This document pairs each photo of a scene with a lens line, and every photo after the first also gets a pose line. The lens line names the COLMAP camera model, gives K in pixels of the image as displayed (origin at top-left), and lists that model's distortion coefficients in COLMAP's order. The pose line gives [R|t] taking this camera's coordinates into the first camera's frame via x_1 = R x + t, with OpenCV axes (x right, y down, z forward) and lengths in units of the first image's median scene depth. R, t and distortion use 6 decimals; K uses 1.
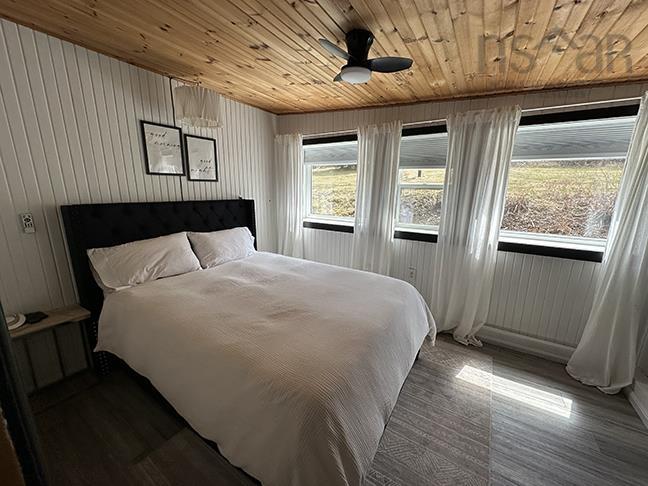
lens RADIAL K [[257.4, 0, 324.0], [0, 257.4, 243.0], [0, 0, 1]] dist [0.001182, 0.000123]
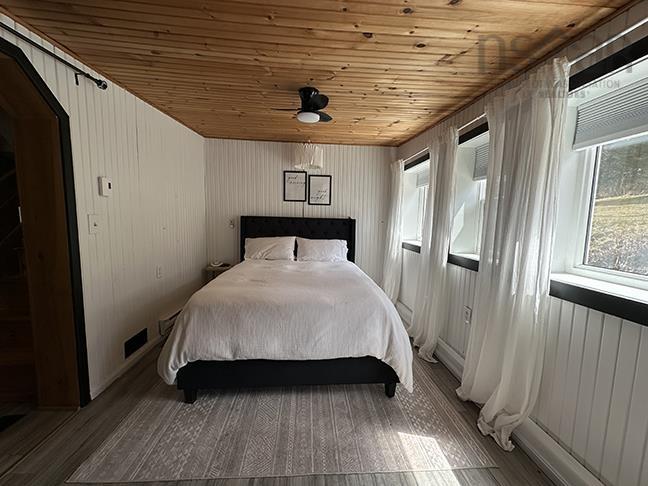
lens RADIAL K [[257.4, 0, 324.0], [0, 257.4, 243.0], [0, 0, 1]] dist [0.001182, 0.000123]
pose [[0.595863, 0.075851, -0.799496, 0.754176], [-0.184824, 0.981759, -0.044606, 0.029722], [0.781529, 0.174345, 0.599013, 0.207381]]
